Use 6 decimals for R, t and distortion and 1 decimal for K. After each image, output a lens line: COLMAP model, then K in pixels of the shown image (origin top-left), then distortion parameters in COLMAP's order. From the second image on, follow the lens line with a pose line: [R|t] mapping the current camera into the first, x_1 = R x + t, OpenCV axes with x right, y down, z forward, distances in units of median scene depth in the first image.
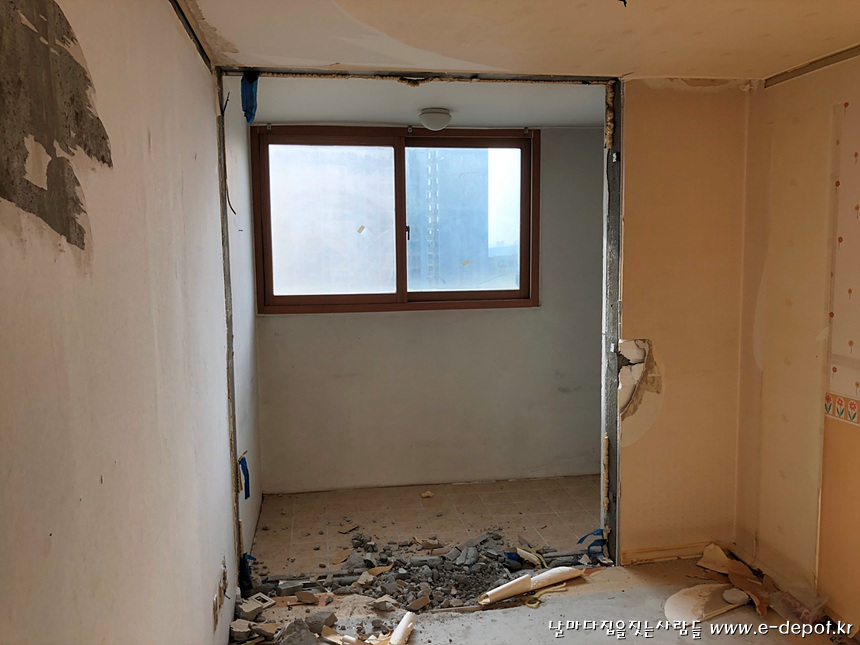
lens RADIAL K [[707.3, 0, 440.3], [0, 707.3, 322.5], [0, 0, 1]] dist [0.014612, -0.009733]
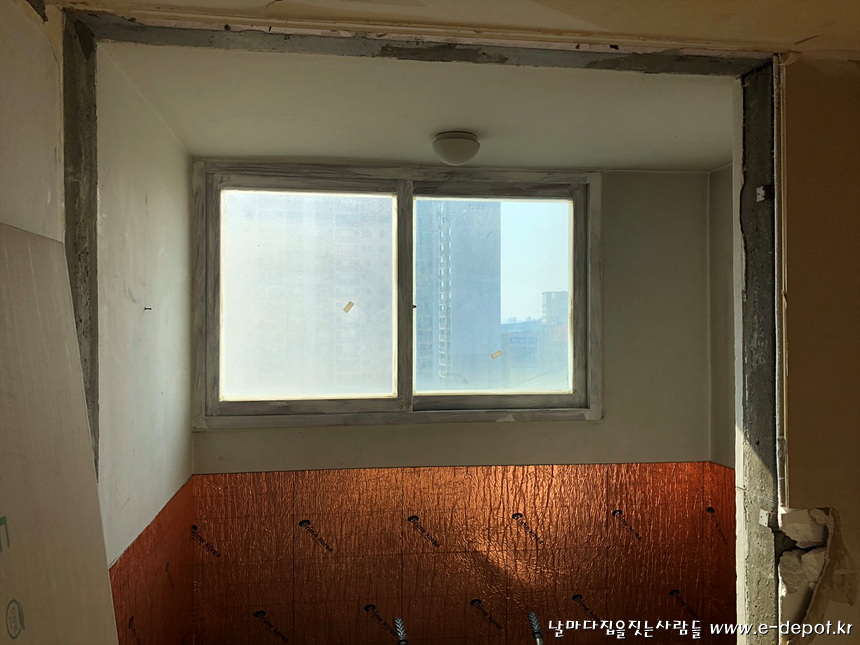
lens RADIAL K [[707.3, 0, 440.3], [0, 707.3, 322.5], [0, 0, 1]] dist [0.014612, -0.009733]
pose [[0.999798, 0.010742, -0.017014, -0.010732], [-0.012487, 0.994287, -0.106002, -0.055826], [0.015778, 0.106193, 0.994220, 0.392143]]
